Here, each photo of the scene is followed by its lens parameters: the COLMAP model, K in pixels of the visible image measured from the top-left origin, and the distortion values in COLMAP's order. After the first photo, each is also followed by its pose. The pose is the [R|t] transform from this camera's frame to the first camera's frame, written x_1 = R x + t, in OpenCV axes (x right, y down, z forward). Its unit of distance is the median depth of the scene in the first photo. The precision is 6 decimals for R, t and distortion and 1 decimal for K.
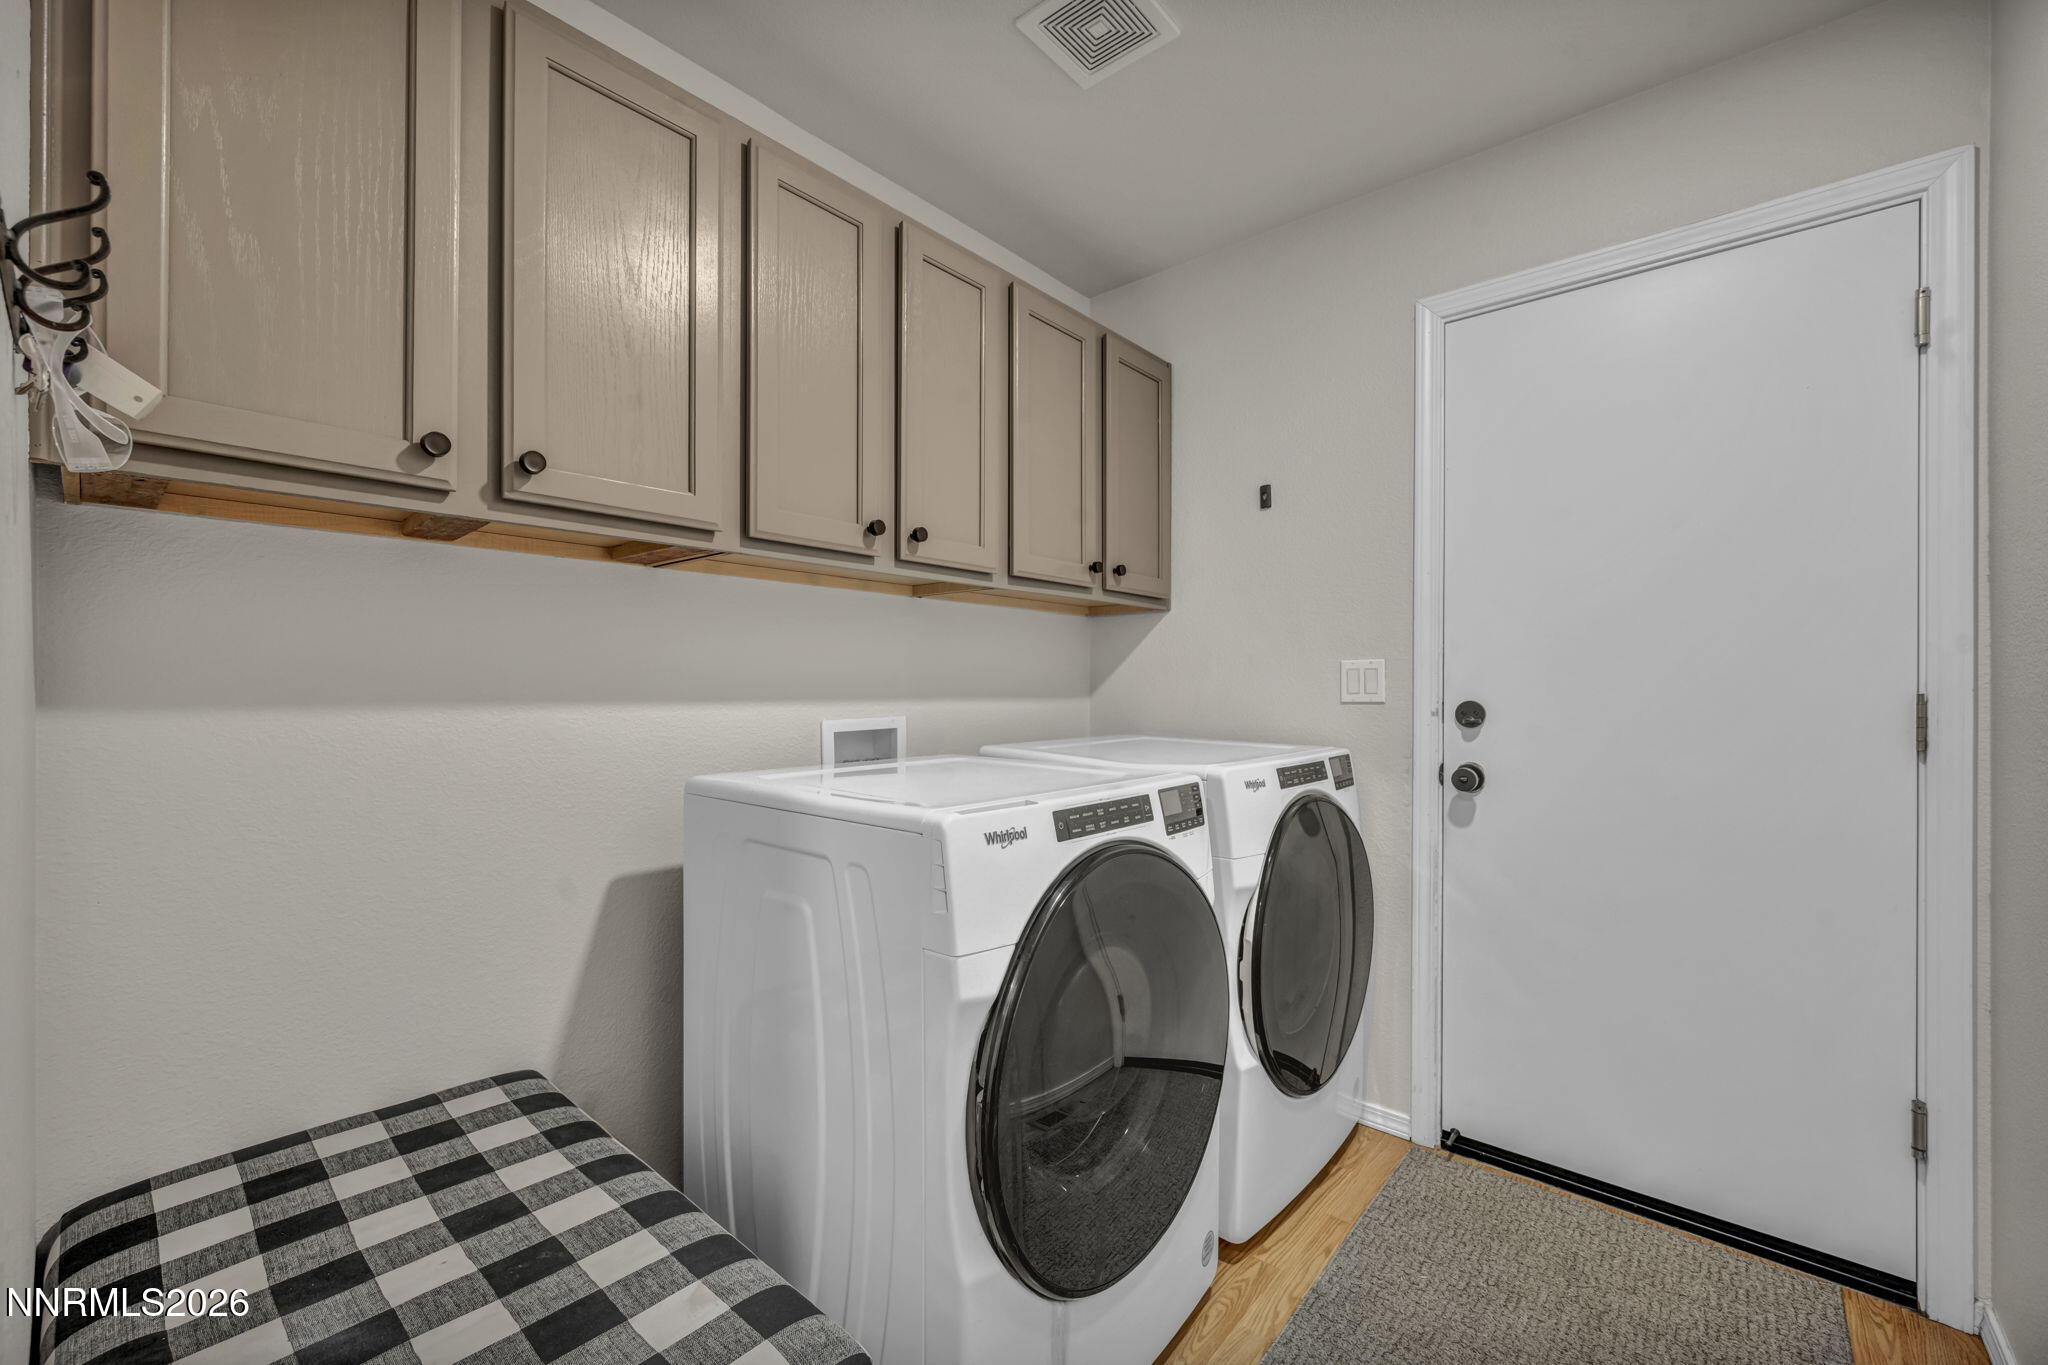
lens RADIAL K [[823.3, 0, 1024.7], [0, 823.3, 679.4], [0, 0, 1]] dist [0.000670, 0.000236]
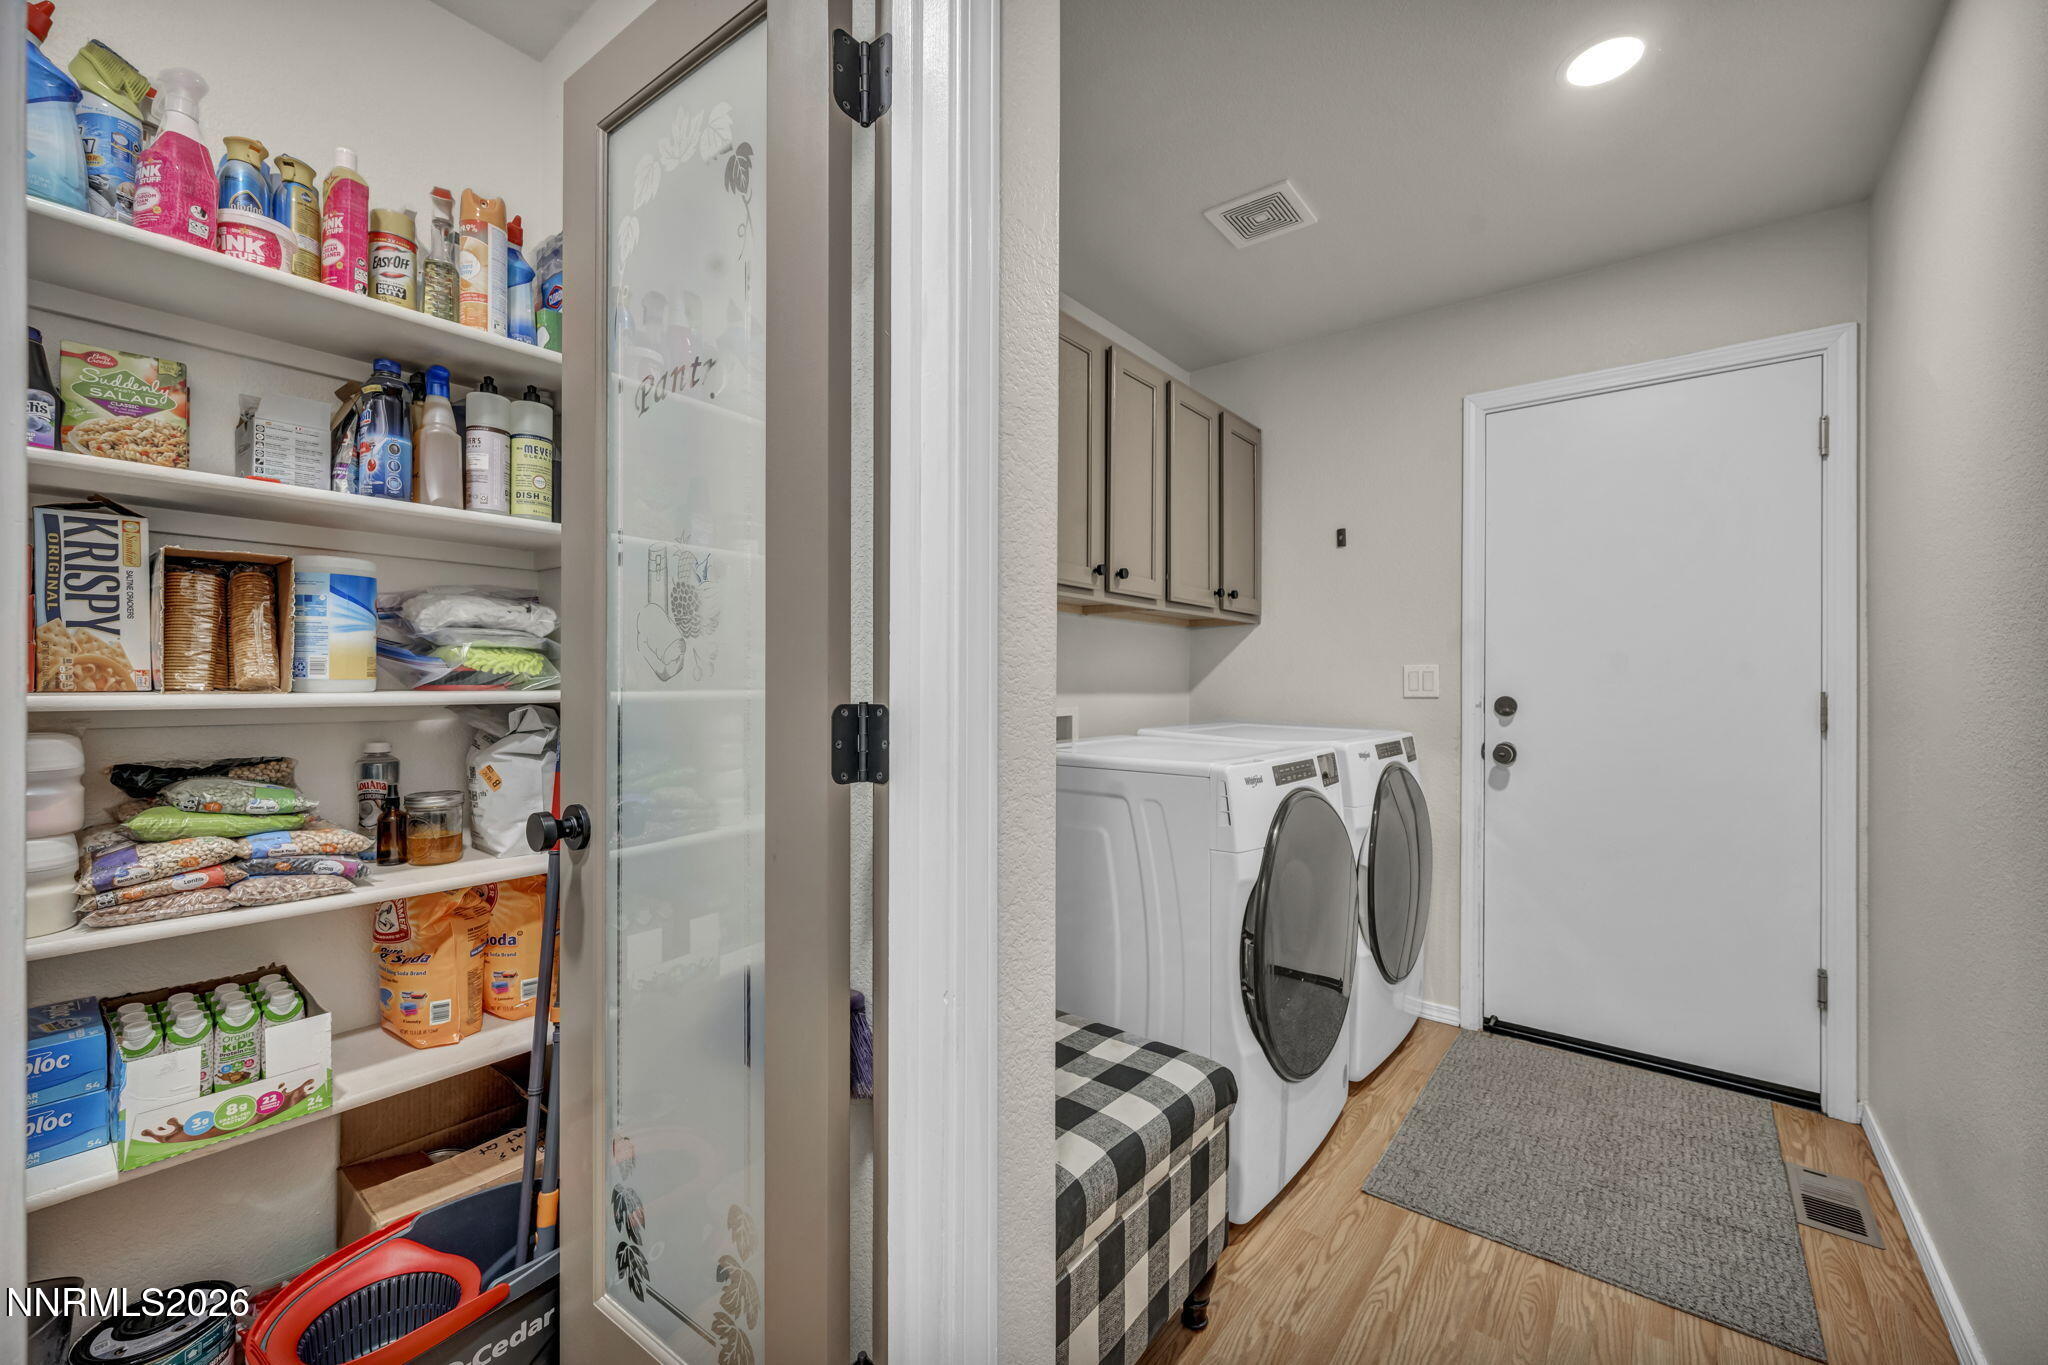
lens RADIAL K [[820.8, 0, 1022.9], [0, 820.8, 672.3], [0, 0, 1]] dist [0.001261, 0.000655]
pose [[0.999199, 0.004215, 0.039787, -0.313360], [-0.004002, 0.999977, -0.005448, -0.002650], [-0.039809, 0.005285, 0.999193, -0.322783]]
